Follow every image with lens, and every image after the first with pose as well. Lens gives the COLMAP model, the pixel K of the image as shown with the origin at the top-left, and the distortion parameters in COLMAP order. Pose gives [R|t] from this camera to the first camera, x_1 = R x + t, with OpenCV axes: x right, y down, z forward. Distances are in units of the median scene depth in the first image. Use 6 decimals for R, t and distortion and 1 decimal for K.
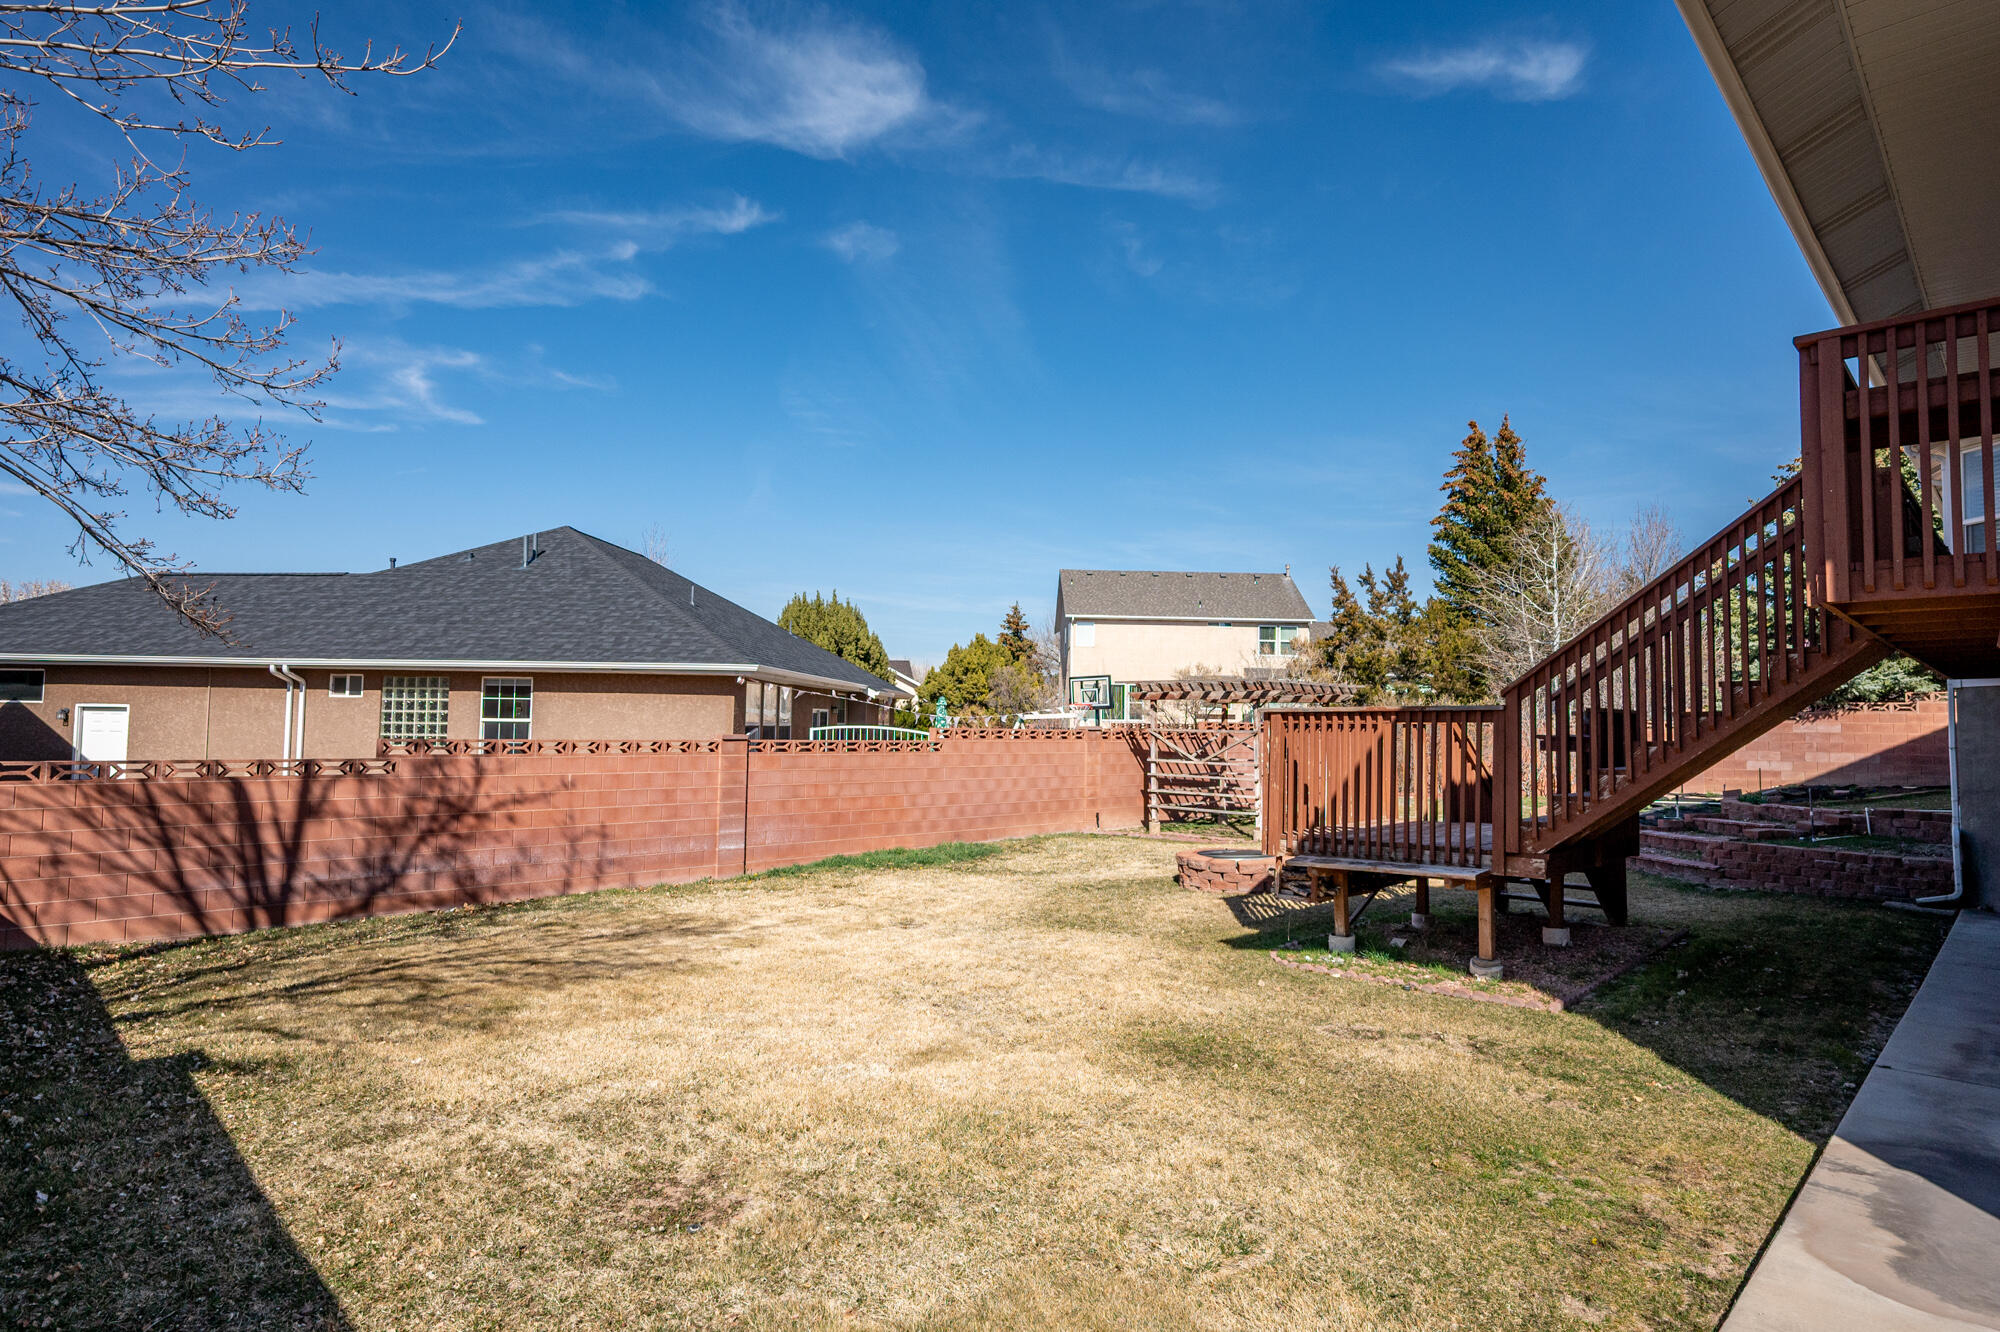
lens RADIAL K [[1071.7, 0, 1000.0], [0, 1071.7, 666.0], [0, 0, 1]] dist [0.001114, 0.001564]
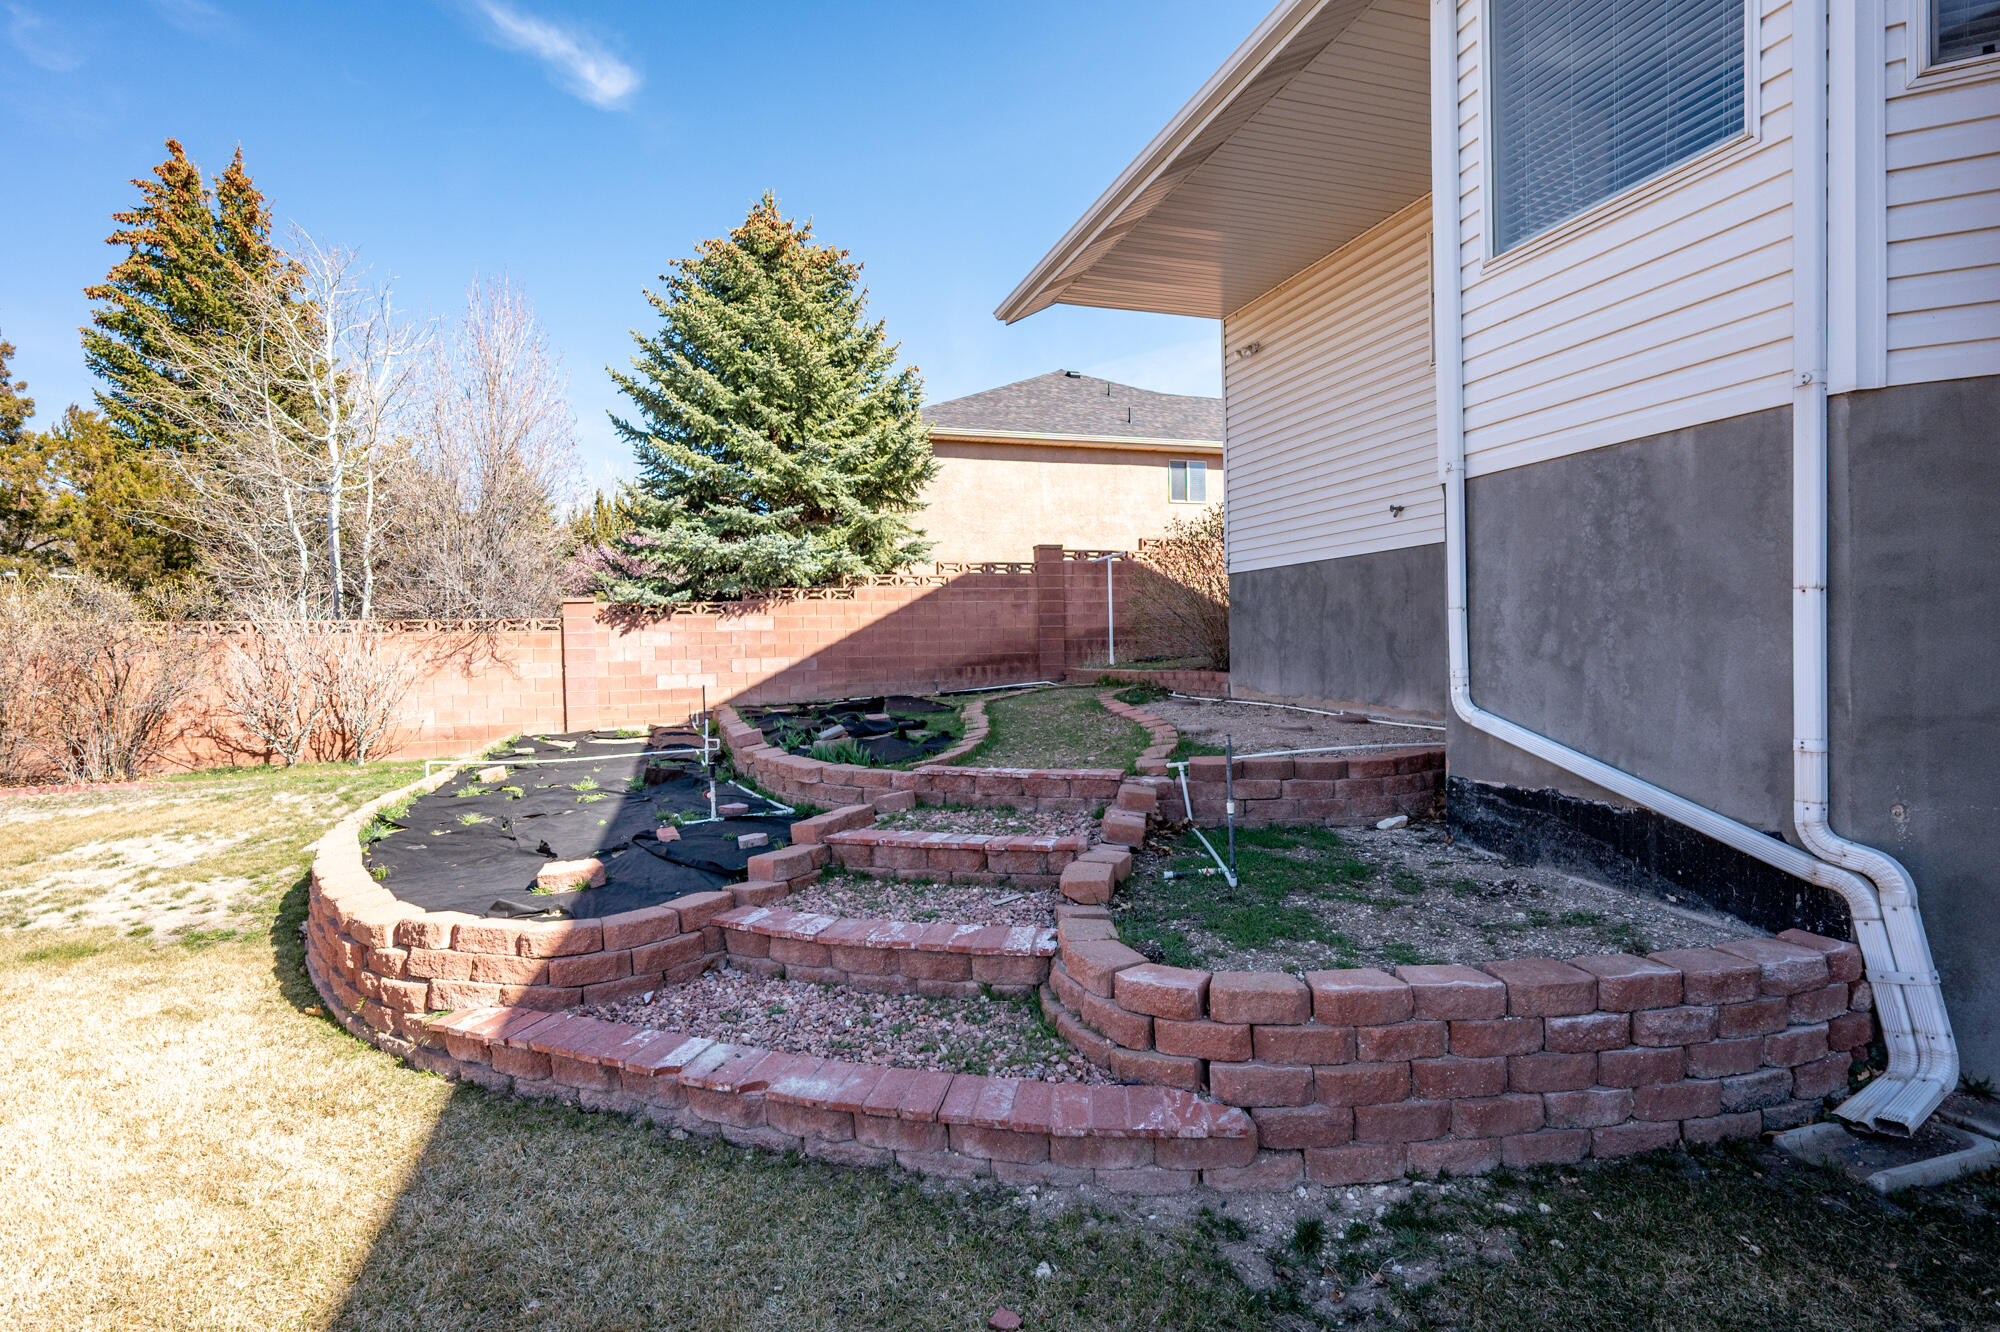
lens RADIAL K [[949.3, 0, 1013.4], [0, 949.3, 667.1], [0, 0, 1]] dist [-0.013644, -0.000491]
pose [[0.437462, -0.040150, 0.898340, 0.274803], [-0.021752, 0.998238, 0.055207, 0.046925], [-0.898974, -0.043692, 0.435818, 0.560388]]
